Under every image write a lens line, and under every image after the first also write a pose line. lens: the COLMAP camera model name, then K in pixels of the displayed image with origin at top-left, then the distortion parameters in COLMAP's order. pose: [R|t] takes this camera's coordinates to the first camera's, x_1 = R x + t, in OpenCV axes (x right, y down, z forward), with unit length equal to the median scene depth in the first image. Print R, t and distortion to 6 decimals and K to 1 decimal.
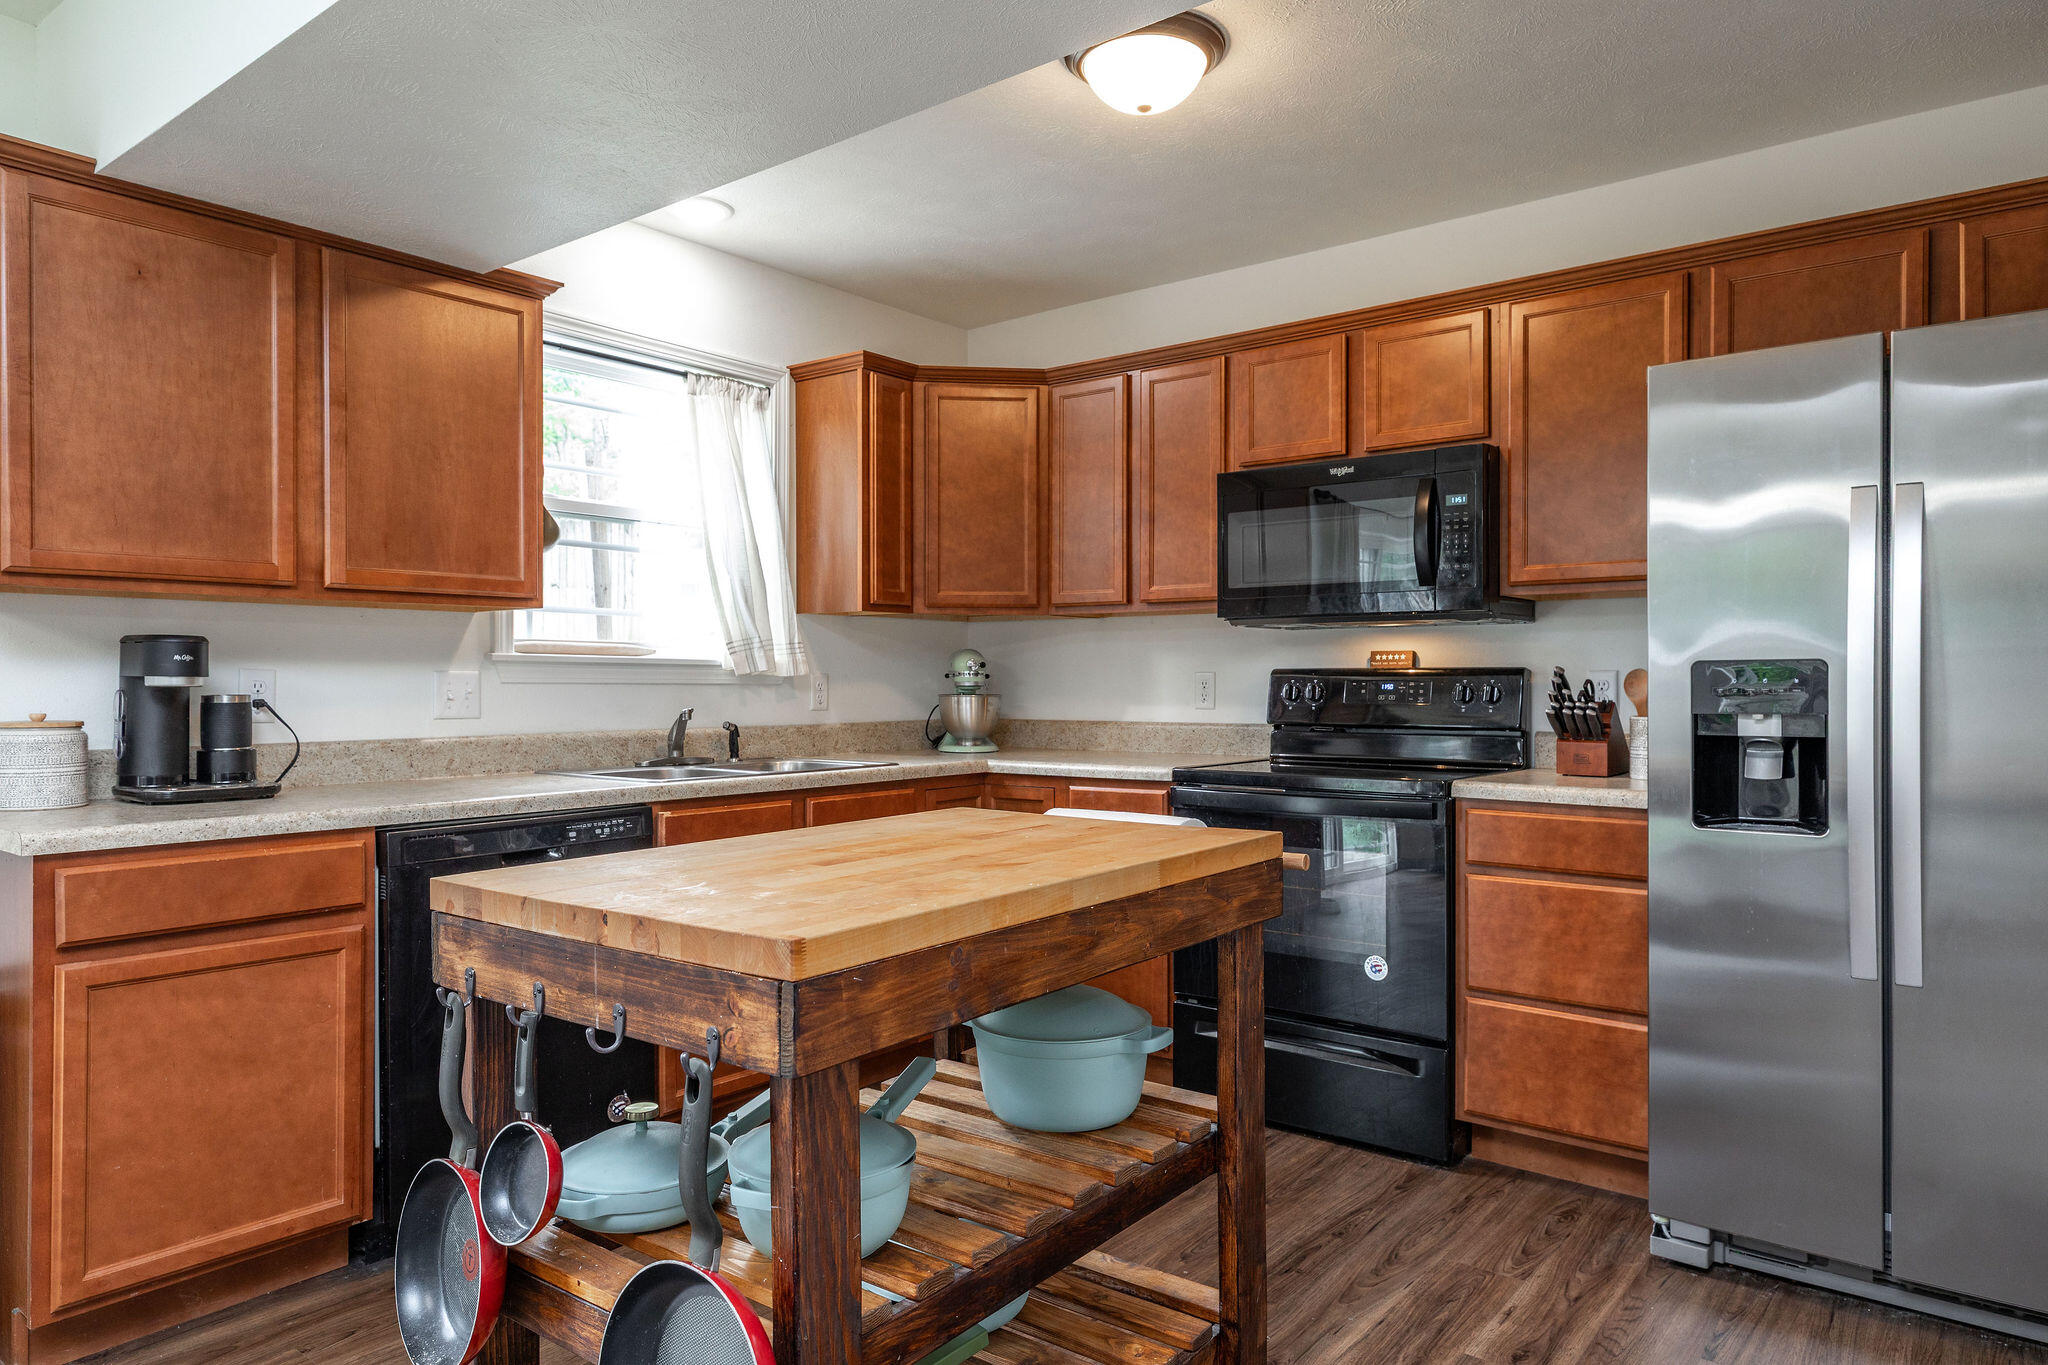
lens RADIAL K [[1273.0, 0, 1024.0], [0, 1273.0, 682.5], [0, 0, 1]] dist [0.004618, 0.002854]
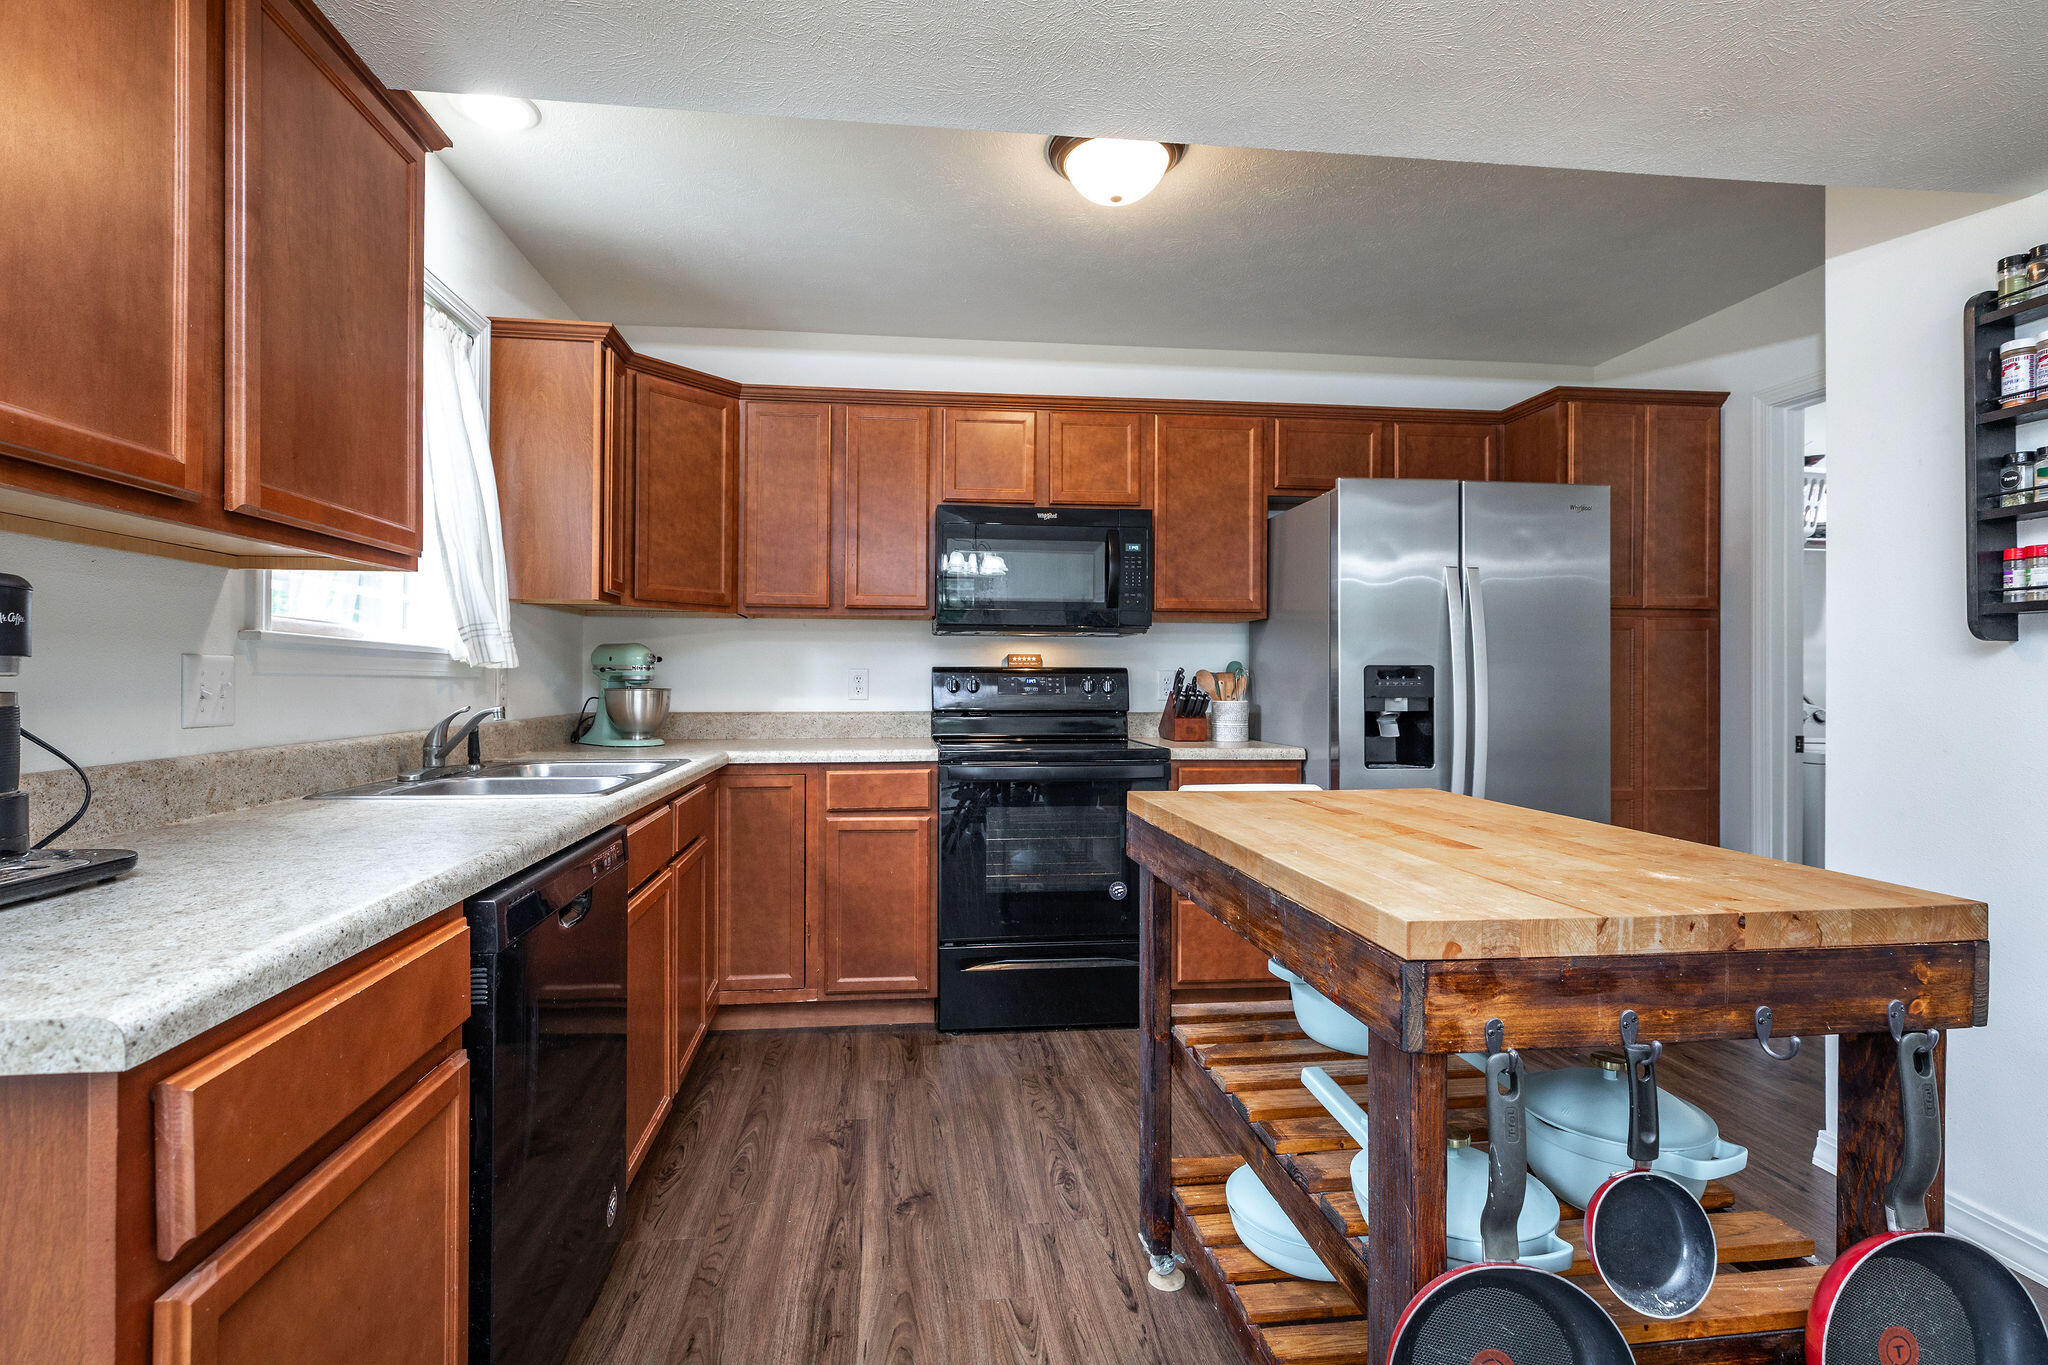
lens RADIAL K [[955.1, 0, 985.1], [0, 955.1, 674.8], [0, 0, 1]] dist [0.003374, -0.000241]
pose [[0.717061, 0.006452, 0.696981, -0.519631], [-0.003668, 0.999978, -0.005483, 0.002665], [-0.697001, 0.001375, 0.717069, 0.370467]]
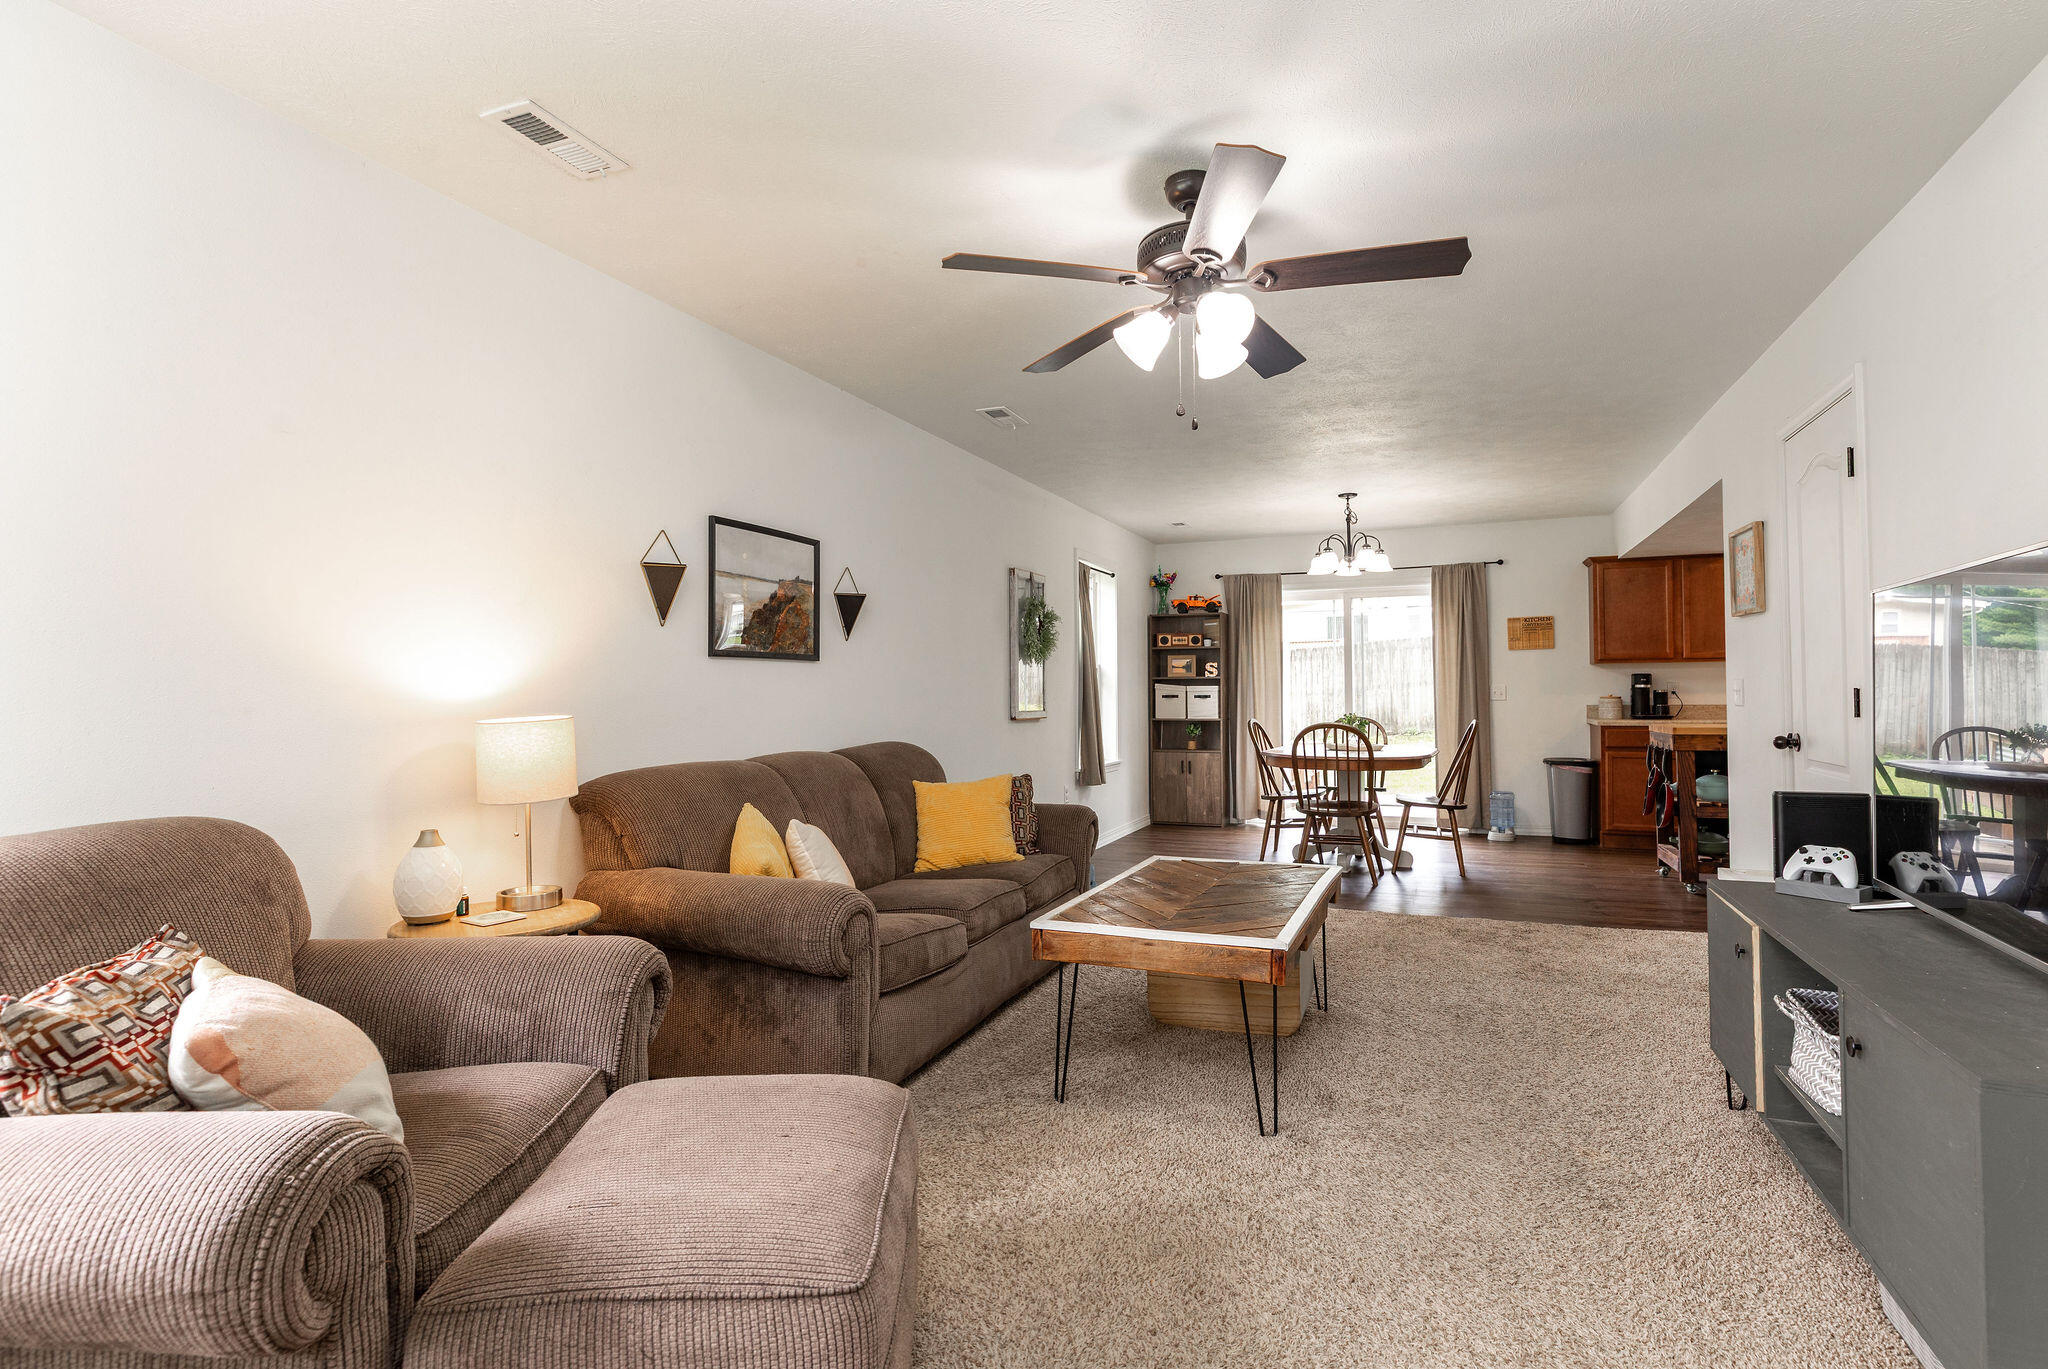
lens RADIAL K [[1023.4, 0, 1024.0], [0, 1023.4, 684.5], [0, 0, 1]] dist [-0.026961, 0.000523]
pose [[0.252685, -0.008509, -0.967511, 1.399469], [0.003304, 0.999963, -0.007931, 0.009769], [0.967543, -0.001193, 0.252704, -1.198298]]
